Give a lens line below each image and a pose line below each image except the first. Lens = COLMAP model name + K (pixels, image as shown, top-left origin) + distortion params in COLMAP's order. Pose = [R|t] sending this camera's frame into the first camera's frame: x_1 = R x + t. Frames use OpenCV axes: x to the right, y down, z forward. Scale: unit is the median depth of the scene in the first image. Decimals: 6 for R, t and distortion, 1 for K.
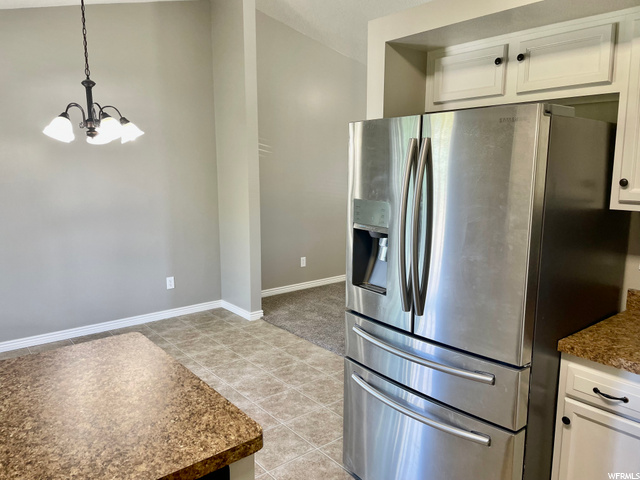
lens RADIAL K [[482.7, 0, 308.1], [0, 482.7, 238.7], [0, 0, 1]] dist [0.046298, -0.002398]
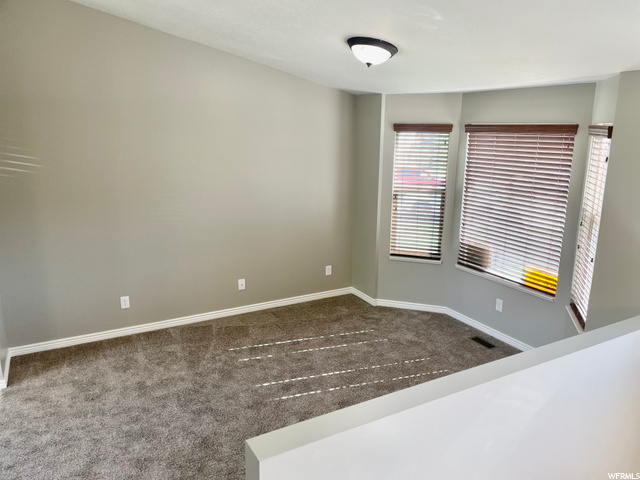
lens RADIAL K [[484.6, 0, 320.0], [0, 484.6, 240.0], [0, 0, 1]] dist [0.049629, -0.055438]
pose [[0.986675, 0.051948, -0.154191, 0.521678], [-0.038160, 0.995112, 0.091077, -0.172299], [0.158168, -0.083979, 0.983834, 0.310729]]
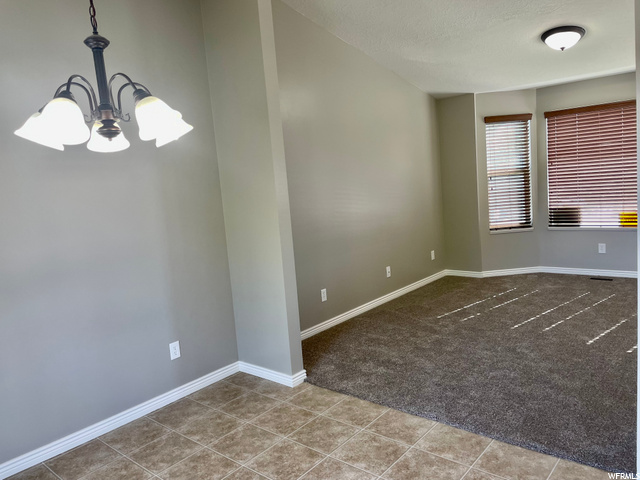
lens RADIAL K [[484.6, 0, 320.0], [0, 484.6, 240.0], [0, 0, 1]] dist [0.049629, -0.055438]
pose [[0.976812, -0.096176, 0.191279, -0.195871], [0.101216, 0.994724, -0.016732, -0.036618], [-0.188660, 0.035705, 0.981393, 0.249373]]
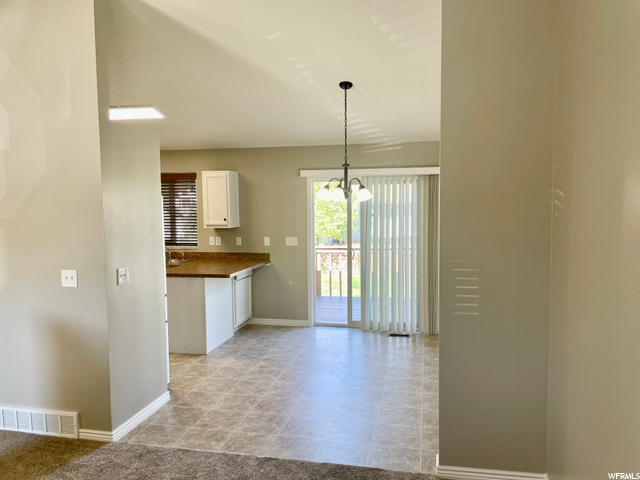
lens RADIAL K [[484.6, 0, 320.0], [0, 484.6, 240.0], [0, 0, 1]] dist [0.049629, -0.055438]
pose [[-0.769419, 0.057698, -0.636133, 0.378952], [-0.086397, 0.977358, 0.193148, -0.224681], [0.632874, 0.203572, -0.747013, 1.291348]]
